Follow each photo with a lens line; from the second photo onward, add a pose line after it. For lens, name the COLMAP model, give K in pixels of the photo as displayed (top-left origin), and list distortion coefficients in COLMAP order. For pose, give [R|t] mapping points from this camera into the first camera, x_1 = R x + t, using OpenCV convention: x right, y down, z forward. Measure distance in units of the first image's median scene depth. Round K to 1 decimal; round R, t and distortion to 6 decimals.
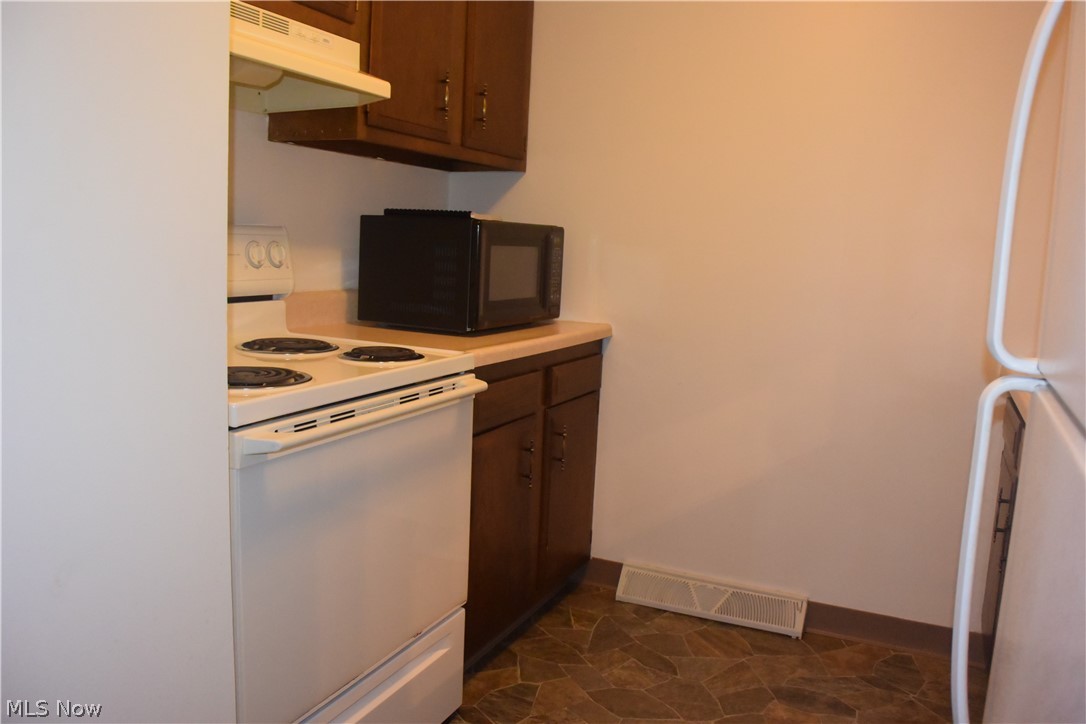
lens RADIAL K [[841.6, 0, 543.0], [0, 841.6, 362.0], [0, 0, 1]] dist [-0.148498, 0.089908]
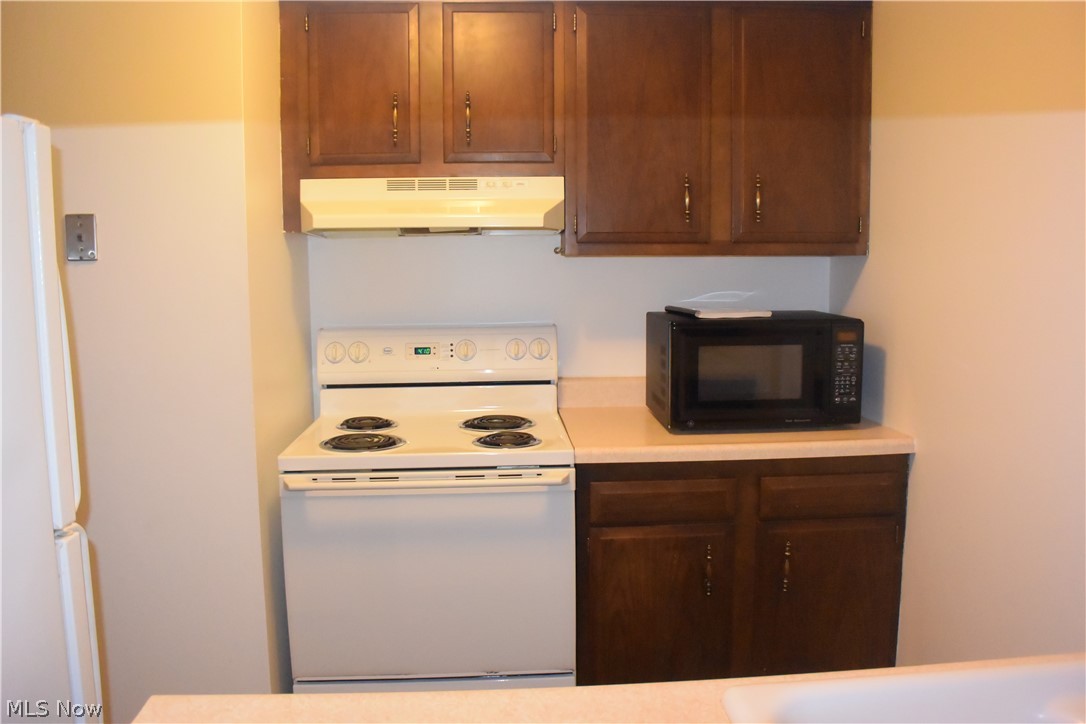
lens RADIAL K [[841.6, 0, 543.0], [0, 841.6, 362.0], [0, 0, 1]] dist [-0.148498, 0.089908]
pose [[0.489041, 0.054285, -0.870570, 0.596658], [-0.090101, 0.995866, 0.011484, -0.093309], [0.867595, 0.072823, 0.491911, 0.275049]]
